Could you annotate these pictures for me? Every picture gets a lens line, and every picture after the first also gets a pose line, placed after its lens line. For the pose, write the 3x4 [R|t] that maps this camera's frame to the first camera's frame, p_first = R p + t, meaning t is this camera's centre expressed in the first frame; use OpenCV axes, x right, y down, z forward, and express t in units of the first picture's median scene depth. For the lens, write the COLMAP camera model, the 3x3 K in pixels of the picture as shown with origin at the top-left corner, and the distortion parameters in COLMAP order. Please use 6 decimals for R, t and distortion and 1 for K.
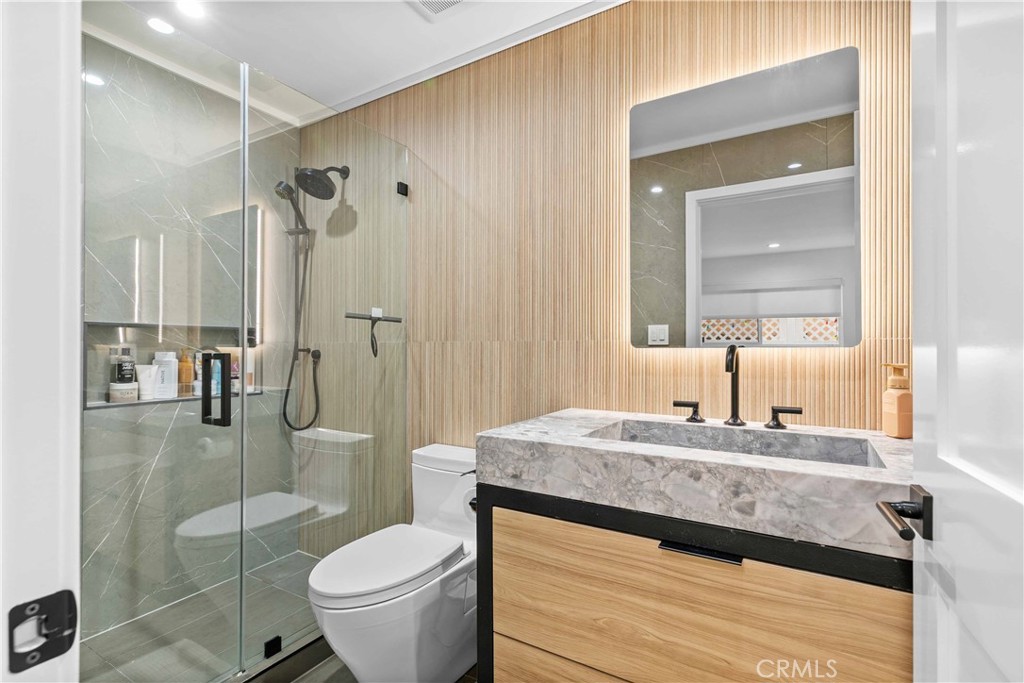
lens RADIAL K [[479.6, 0, 482.5], [0, 479.6, 349.9], [0, 0, 1]] dist [0.006157, 0.000757]
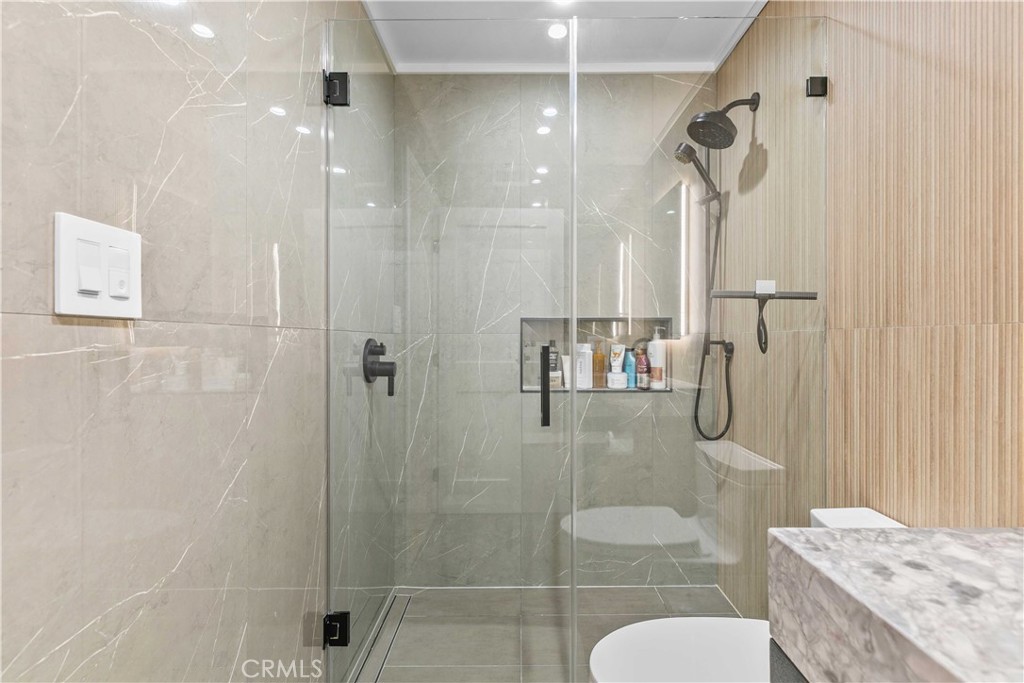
lens RADIAL K [[479.6, 0, 511.2], [0, 479.6, 340.1], [0, 0, 1]] dist [0.006157, 0.000757]
pose [[0.559913, -0.000191, -0.828551, 0.128323], [-0.002243, 0.999996, -0.001747, -0.001279], [0.828548, 0.002837, 0.559910, 0.304730]]
